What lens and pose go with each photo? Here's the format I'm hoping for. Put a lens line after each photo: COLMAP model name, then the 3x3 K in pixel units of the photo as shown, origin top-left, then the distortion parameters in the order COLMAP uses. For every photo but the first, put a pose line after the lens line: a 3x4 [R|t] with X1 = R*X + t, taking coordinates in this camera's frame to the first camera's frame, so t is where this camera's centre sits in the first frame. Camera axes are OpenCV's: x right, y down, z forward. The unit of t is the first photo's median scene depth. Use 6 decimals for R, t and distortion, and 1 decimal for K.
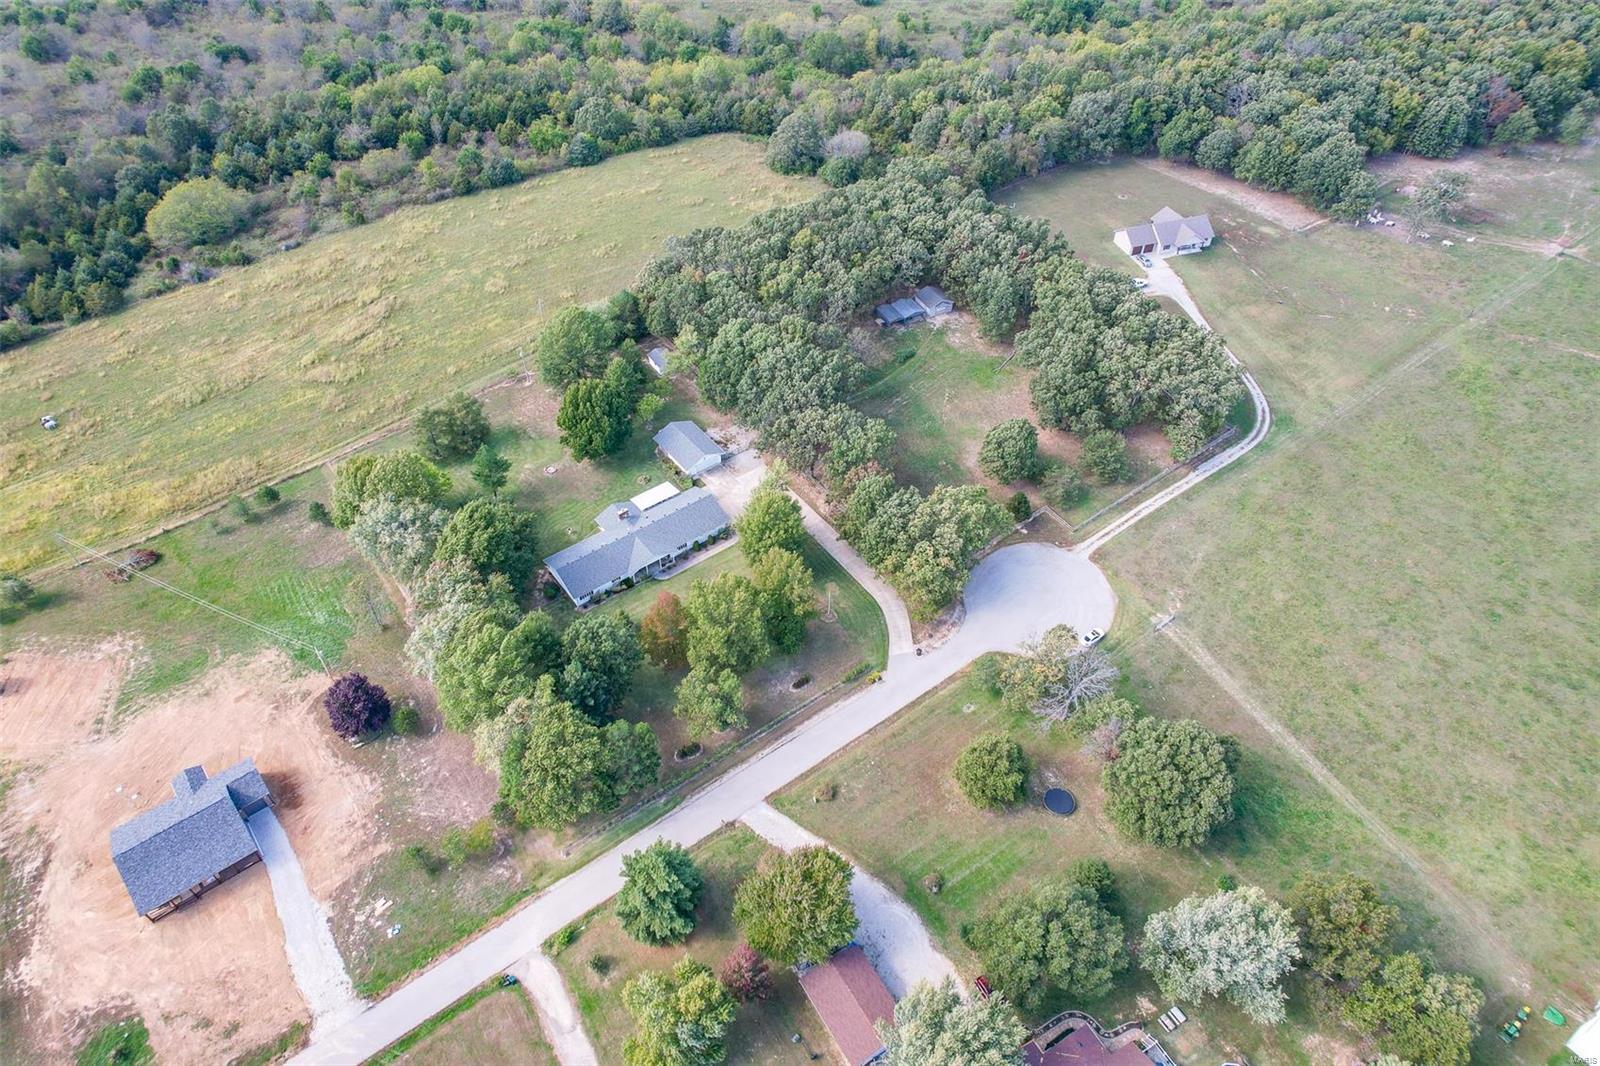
lens RADIAL K [[1068.7, 0, 808.0], [0, 1068.7, 535.2], [0, 0, 1]] dist [-0.086916, 0.099105]
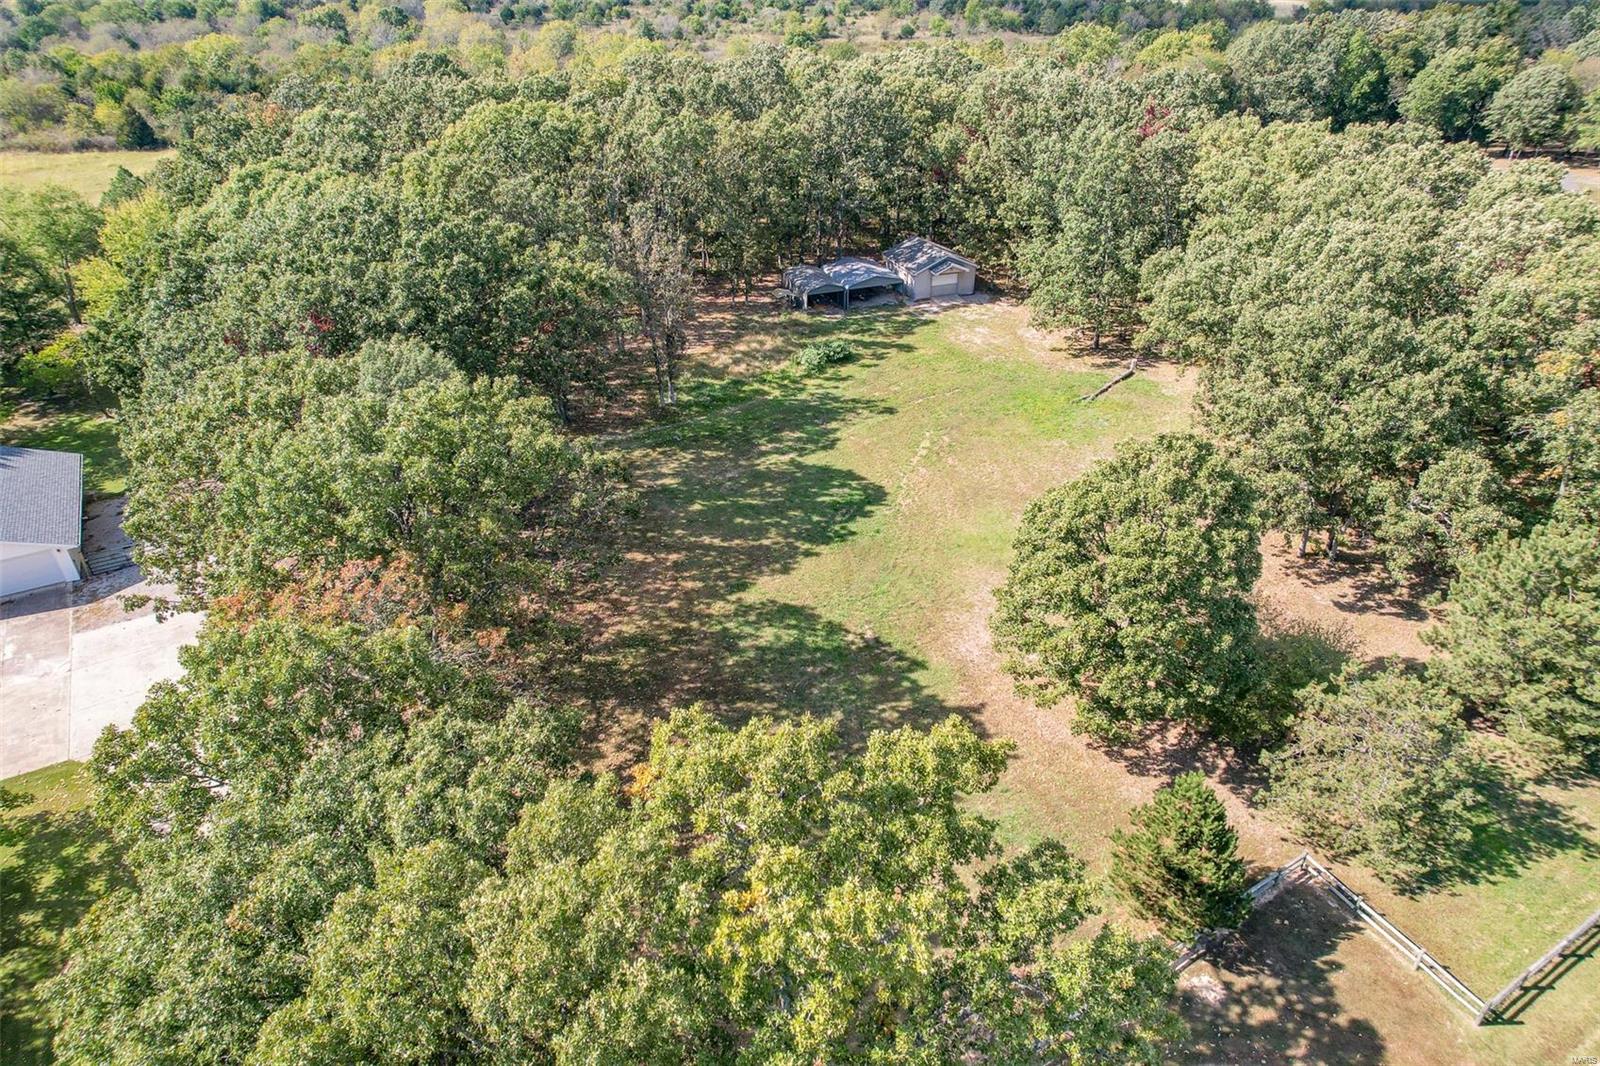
lens RADIAL K [[1060.5, 0, 795.2], [0, 1060.5, 529.4], [0, 0, 1]] dist [-0.049799, 0.045152]
pose [[0.993327, 0.051739, -0.103075, 0.142083], [-0.073550, 0.972587, -0.220599, -0.036713], [0.088836, 0.226708, 0.969903, 0.775531]]
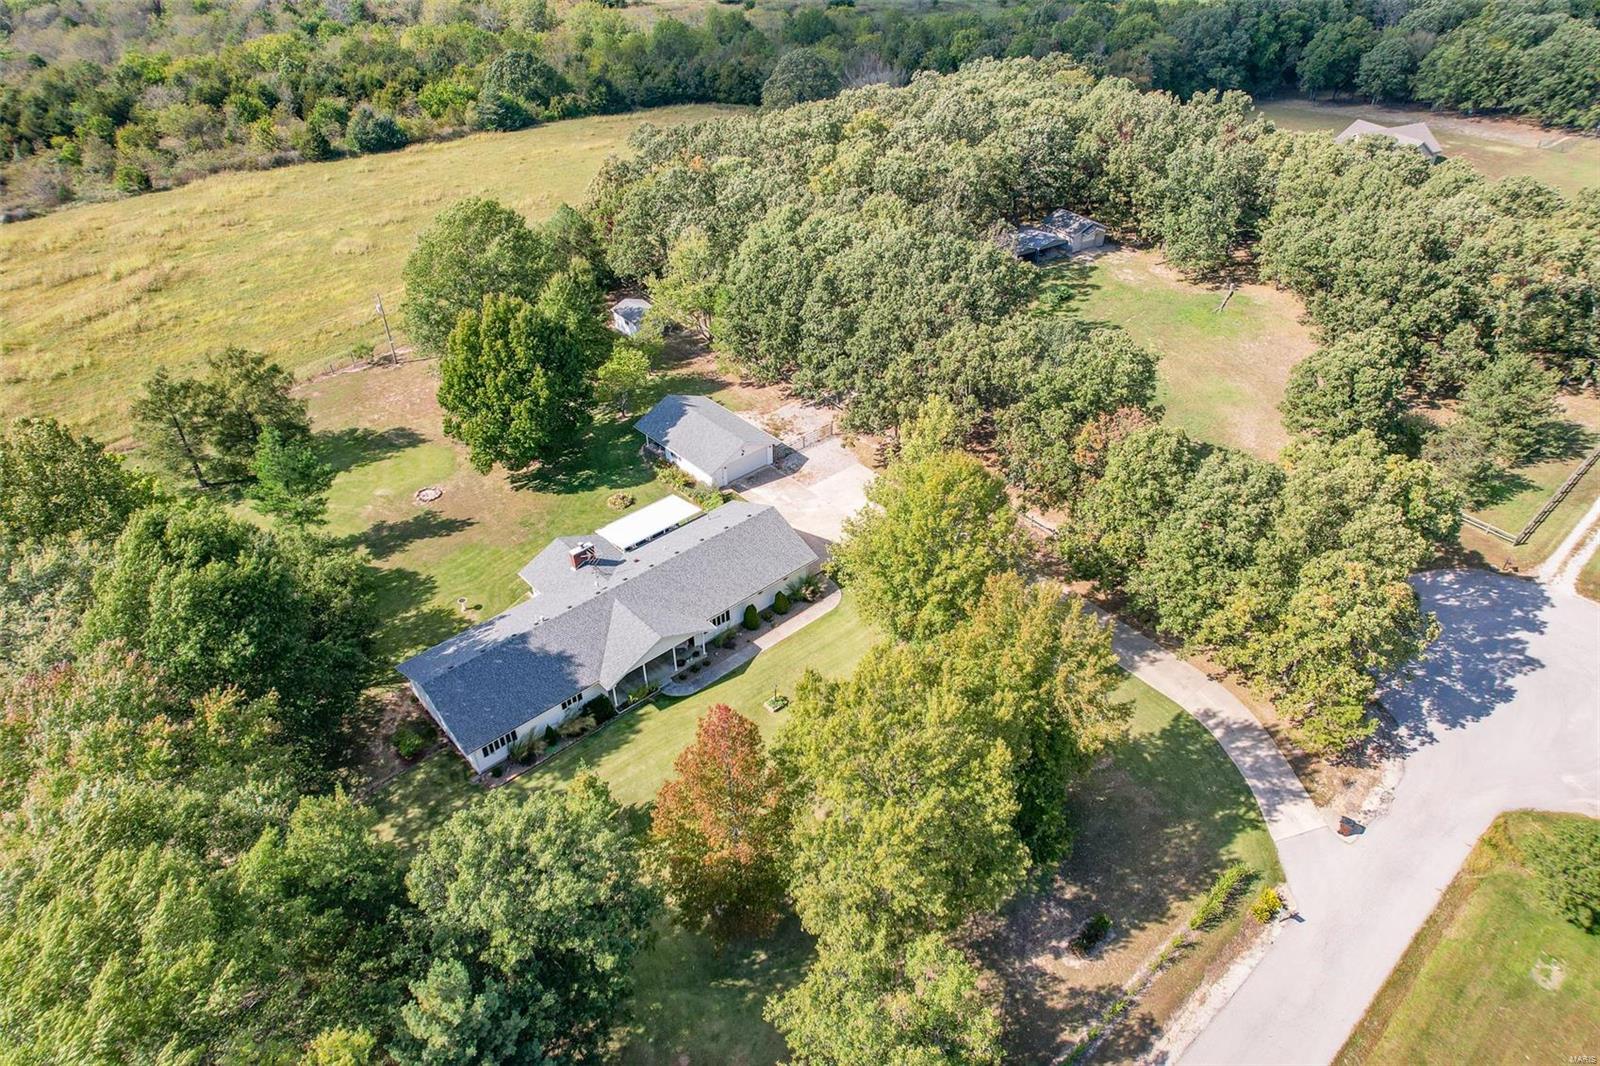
lens RADIAL K [[1068.7, 0, 808.0], [0, 1068.7, 535.2], [0, 0, 1]] dist [-0.086916, 0.099105]
pose [[0.996763, -0.058886, 0.054738, -0.097795], [0.065960, 0.988234, -0.137997, 0.037010], [-0.045968, 0.141161, 0.988919, 0.526333]]
